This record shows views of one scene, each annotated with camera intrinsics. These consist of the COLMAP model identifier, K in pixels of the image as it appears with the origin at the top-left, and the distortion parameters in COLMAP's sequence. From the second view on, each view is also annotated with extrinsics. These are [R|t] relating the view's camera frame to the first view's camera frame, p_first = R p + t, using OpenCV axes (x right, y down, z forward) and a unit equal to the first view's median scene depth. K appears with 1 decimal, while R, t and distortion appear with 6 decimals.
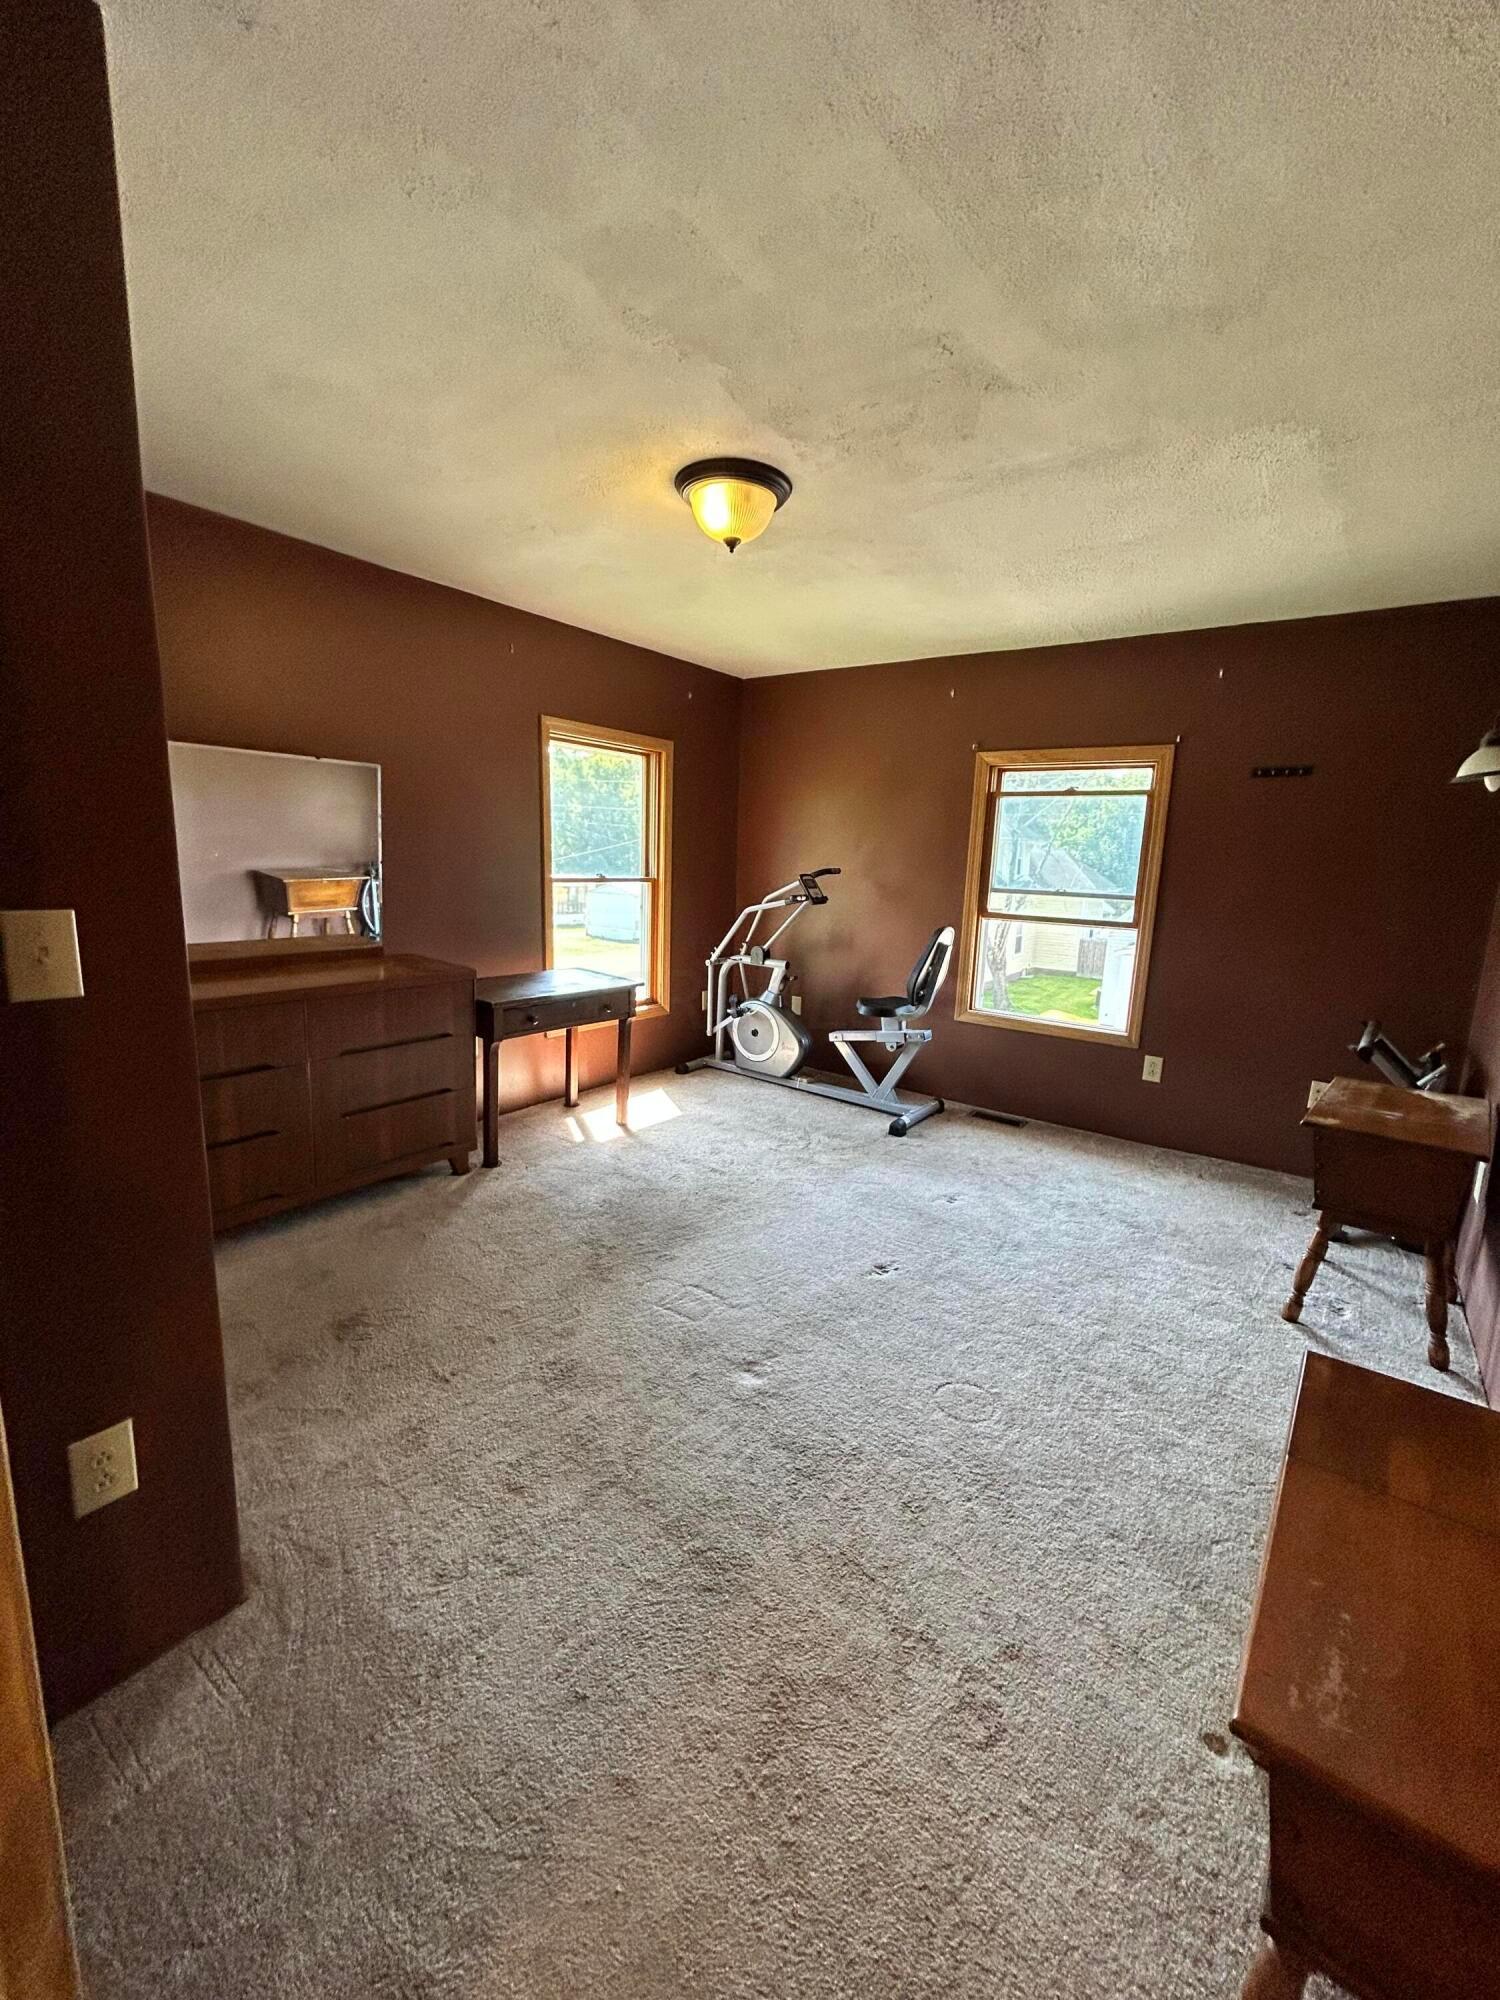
lens RADIAL K [[804.5, 0, 750.3], [0, 804.5, 997.7], [0, 0, 1]] dist [0.001828, 0.000095]
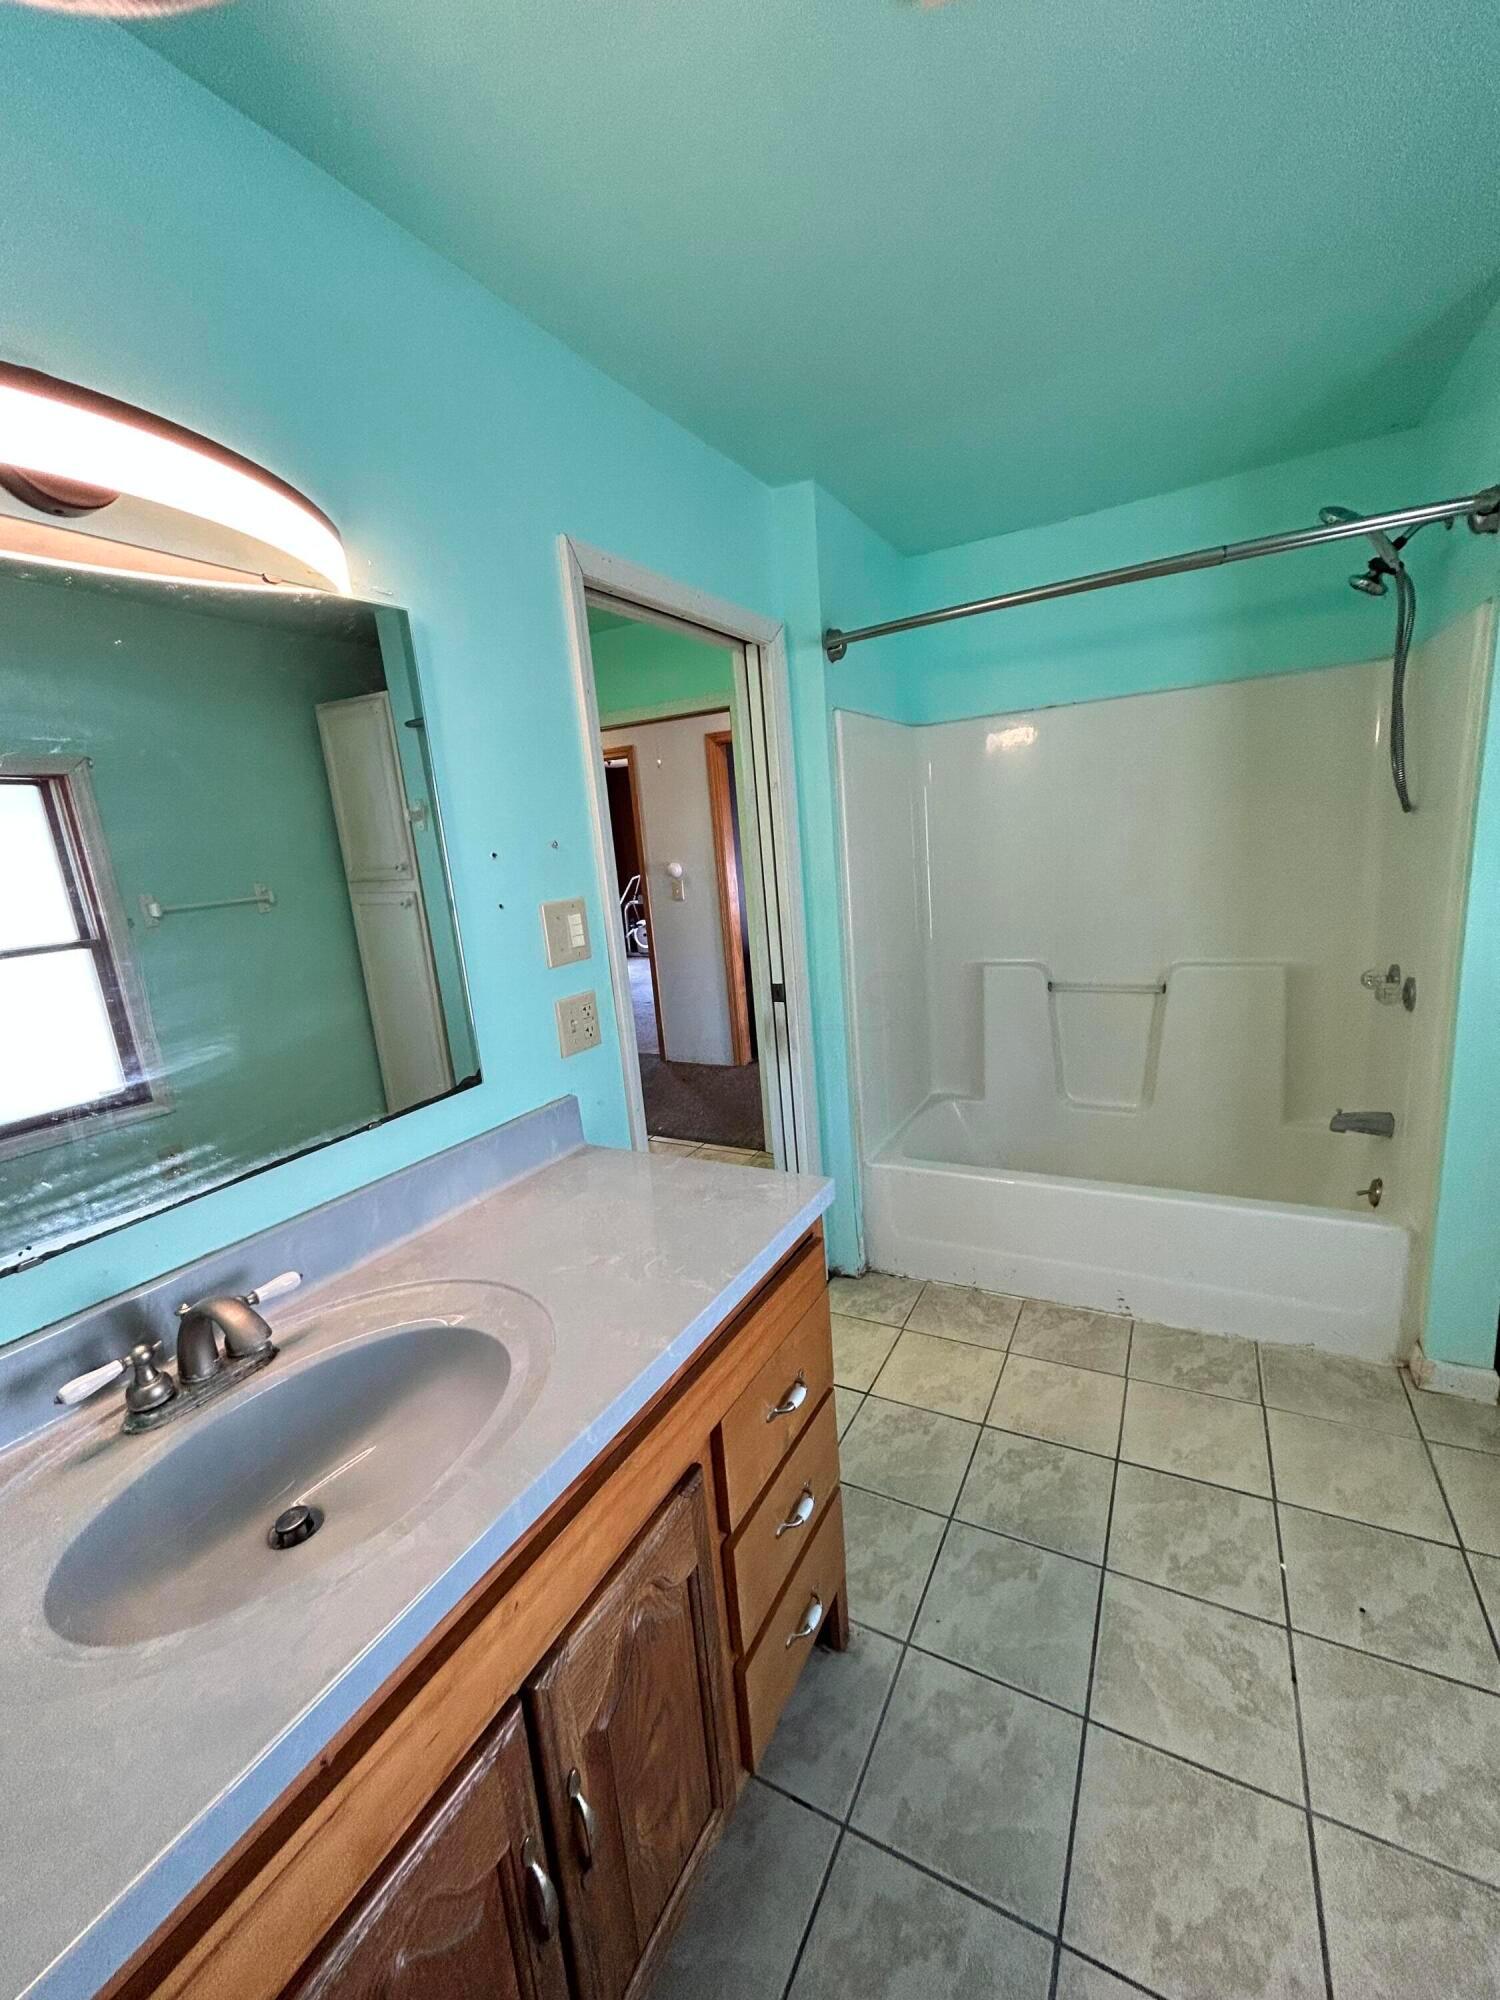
lens RADIAL K [[804.5, 0, 751.8], [0, 804.5, 1004.3], [0, 0, 1]] dist [0.001828, 0.000095]
pose [[0.980579, -0.142116, 0.135159, -0.031274], [0.138936, 0.989761, 0.032724, 0.198074], [-0.138426, -0.013310, 0.990283, -1.196380]]
